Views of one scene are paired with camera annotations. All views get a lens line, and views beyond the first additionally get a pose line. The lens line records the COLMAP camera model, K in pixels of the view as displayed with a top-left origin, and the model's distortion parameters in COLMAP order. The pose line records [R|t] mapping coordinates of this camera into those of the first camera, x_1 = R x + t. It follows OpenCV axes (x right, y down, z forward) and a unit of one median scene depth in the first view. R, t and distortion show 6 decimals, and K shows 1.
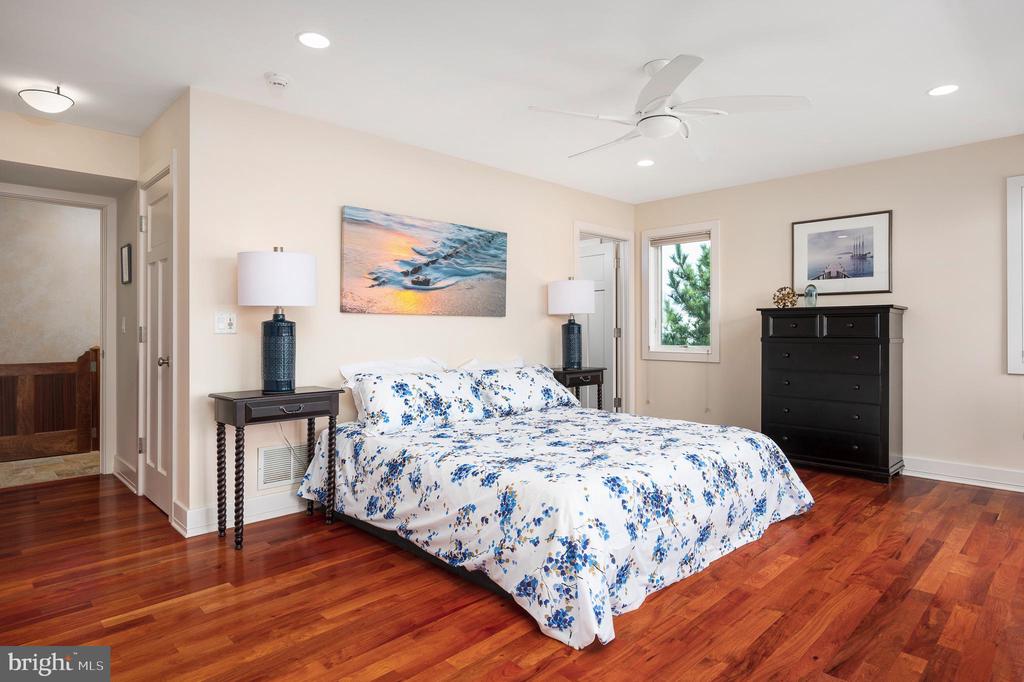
lens RADIAL K [[566.3, 0, 513.1], [0, 566.3, 335.1], [0, 0, 1]] dist [-0.001830, -0.000128]
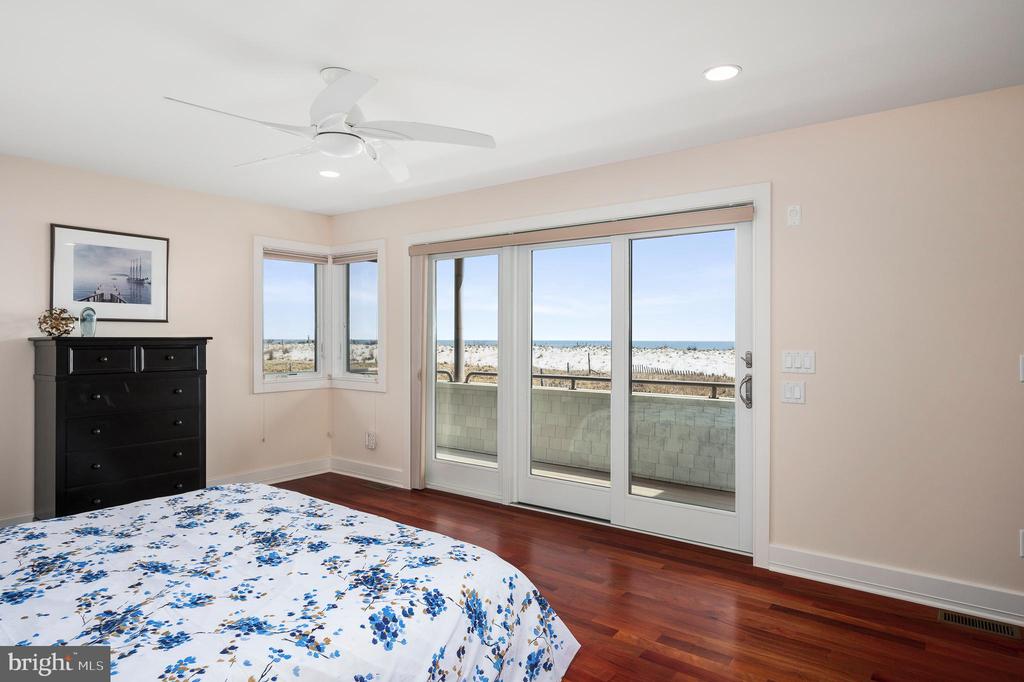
lens RADIAL K [[603.2, 0, 513.1], [0, 603.2, 338.4], [0, 0, 1]] dist [0.002858, 0.000329]
pose [[-0.141739, -0.004324, 0.989895, -0.432914], [0.005434, 0.999972, 0.005146, -0.047033], [-0.989889, 0.006108, -0.141711, 0.530662]]
